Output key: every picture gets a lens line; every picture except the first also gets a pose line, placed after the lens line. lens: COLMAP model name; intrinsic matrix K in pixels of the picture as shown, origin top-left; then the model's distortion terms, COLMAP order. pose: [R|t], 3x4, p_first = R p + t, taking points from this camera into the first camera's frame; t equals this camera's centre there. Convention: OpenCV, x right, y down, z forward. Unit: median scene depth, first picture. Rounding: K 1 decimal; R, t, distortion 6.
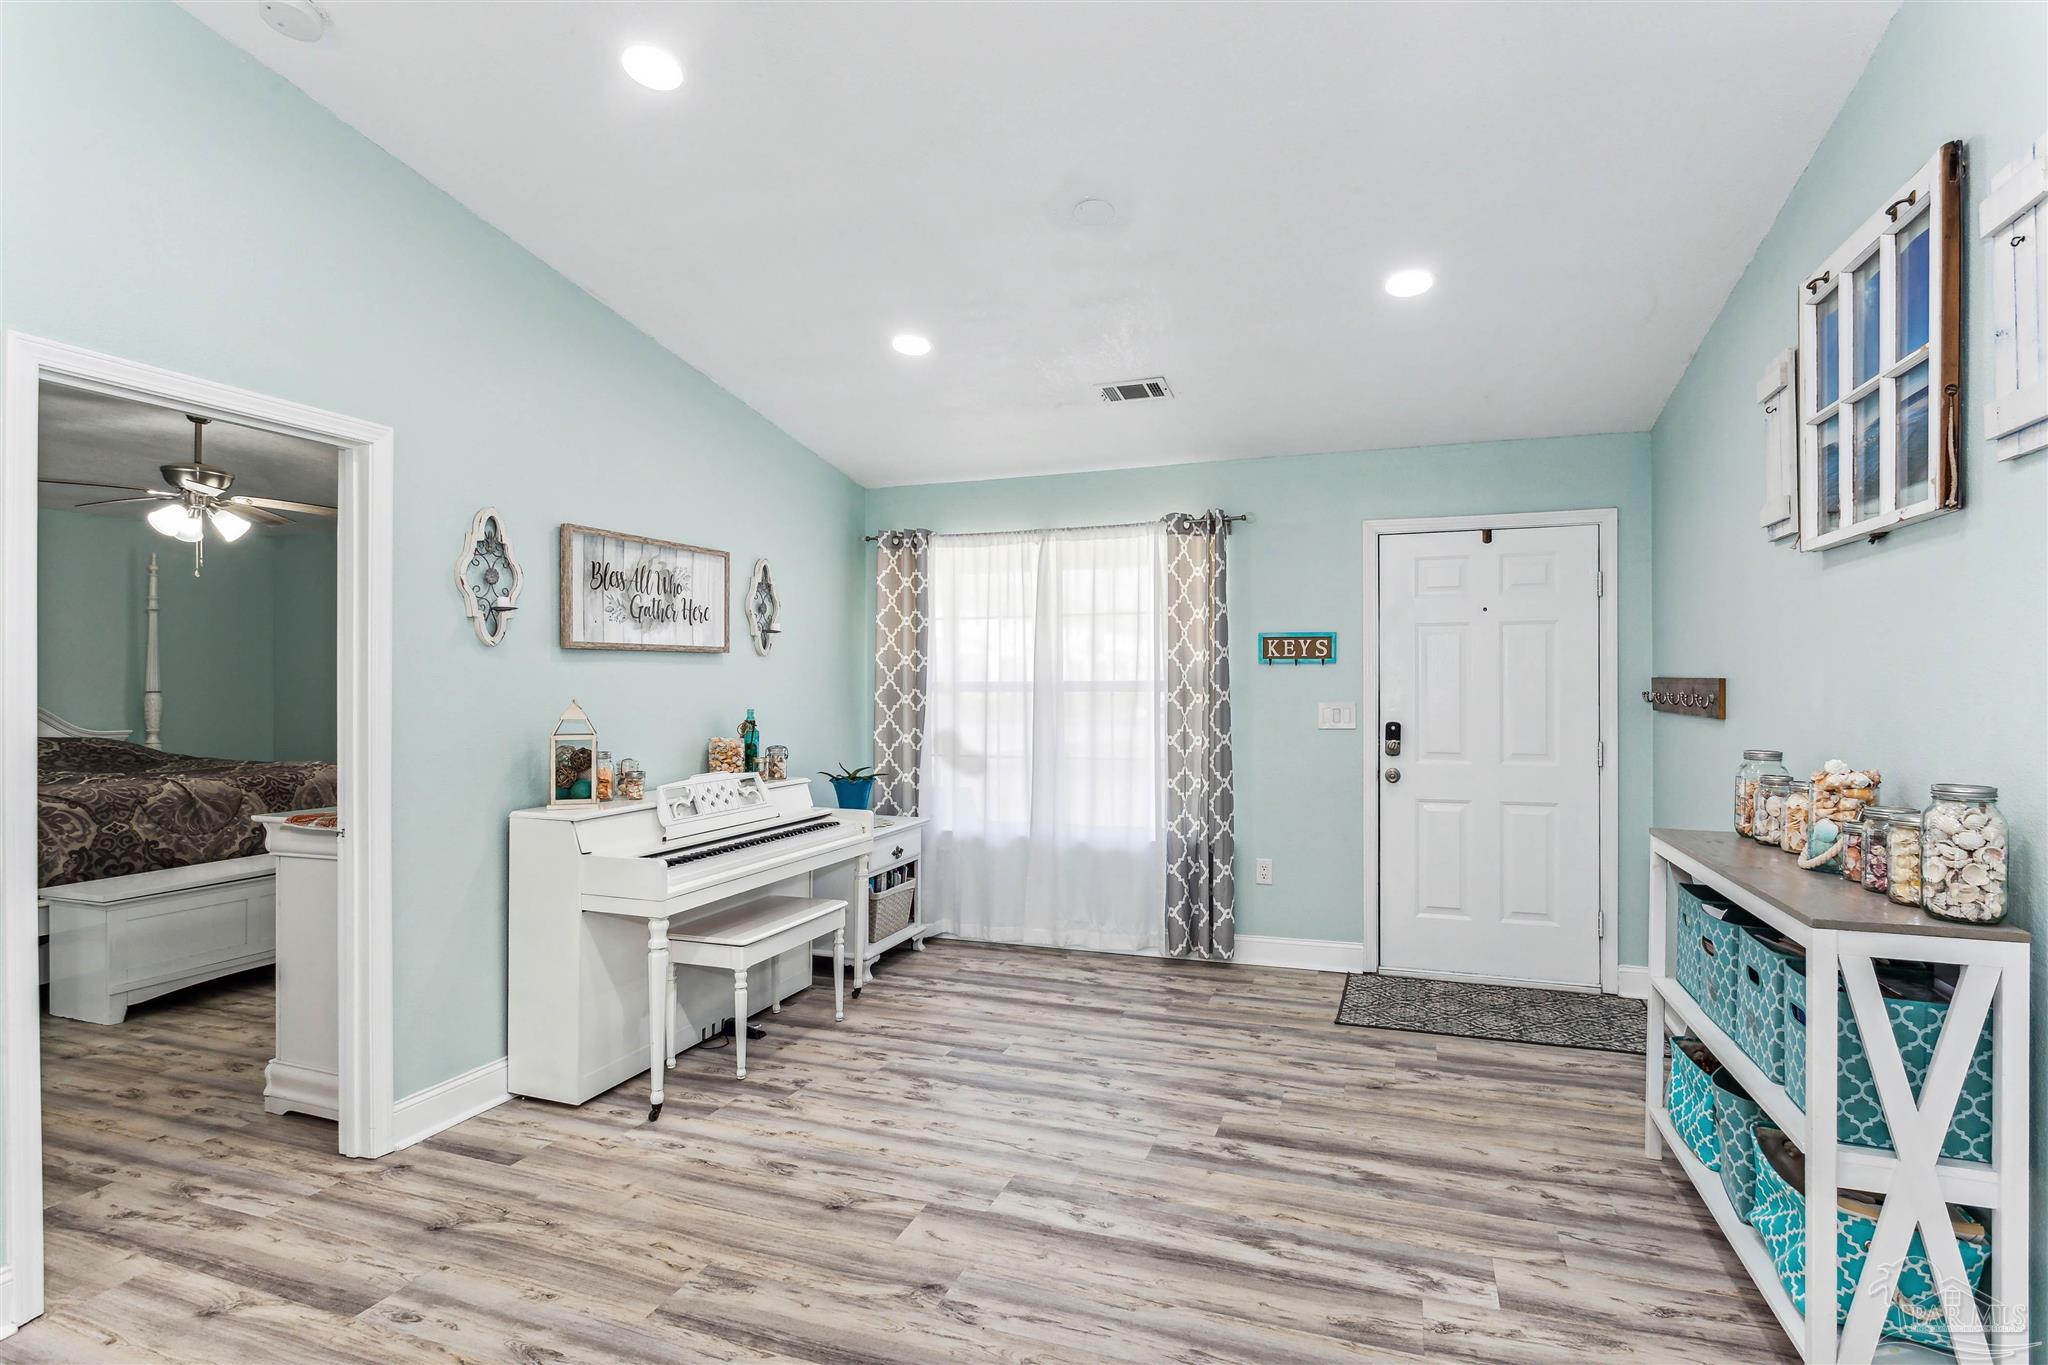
lens RADIAL K [[1073.9, 0, 1024.0], [0, 1073.9, 682.5], [0, 0, 1]] dist [-0.013423, 0.002075]
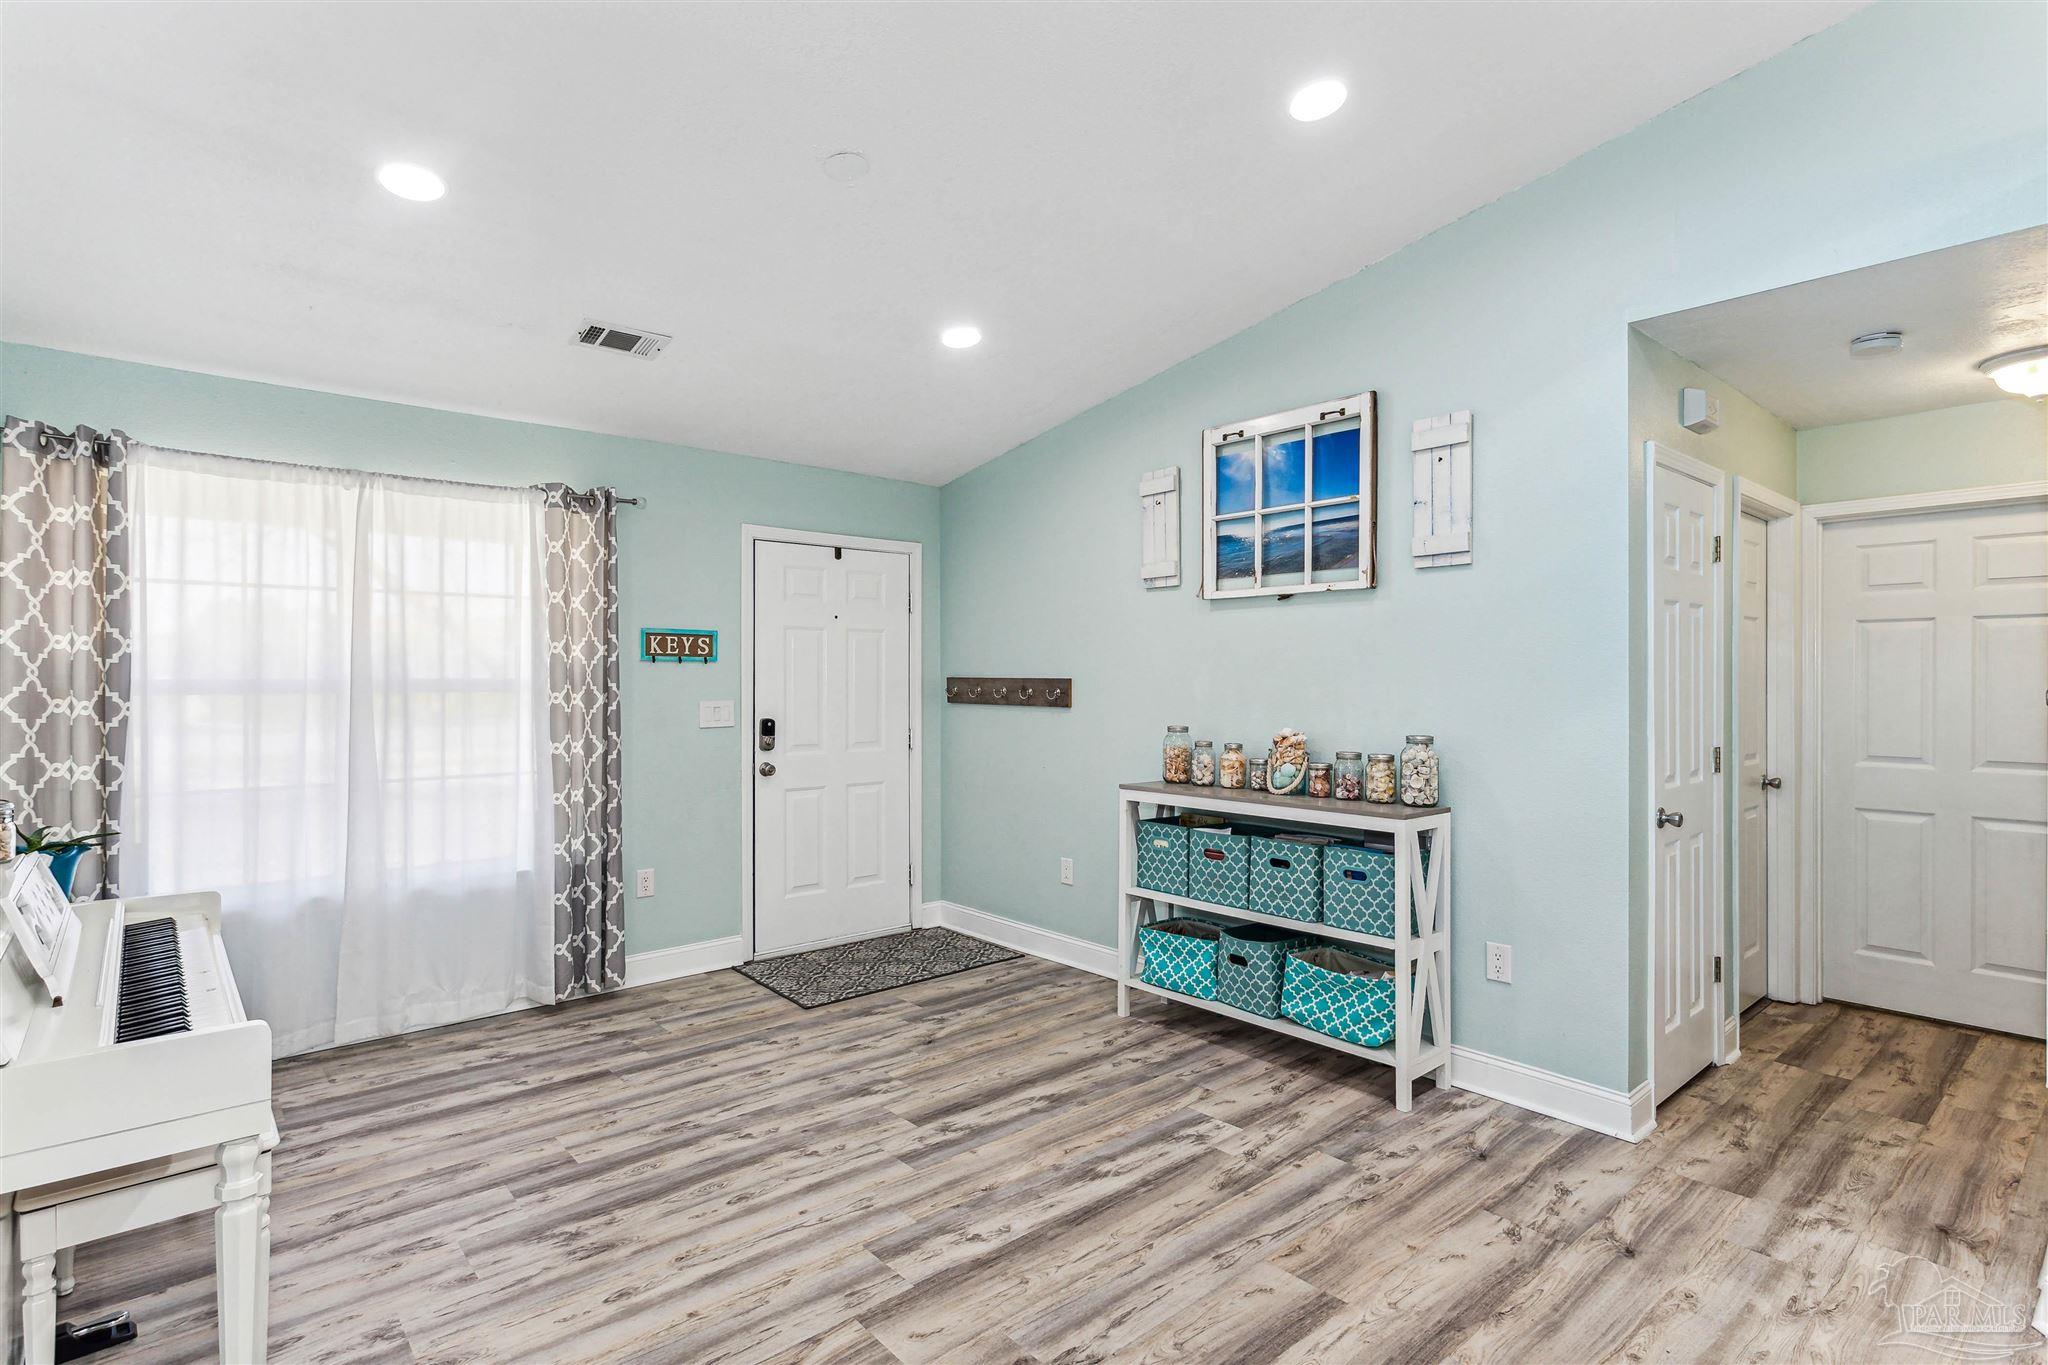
lens RADIAL K [[1013.5, 0, 1024.0], [0, 1013.5, 682.5], [0, 0, 1]] dist [-0.003636, 0.000910]
pose [[0.464584, -0.000213, 0.885529, -0.447590], [-0.001575, 0.999998, 0.001067, -0.000227], [-0.885528, -0.001891, 0.464583, 0.330422]]
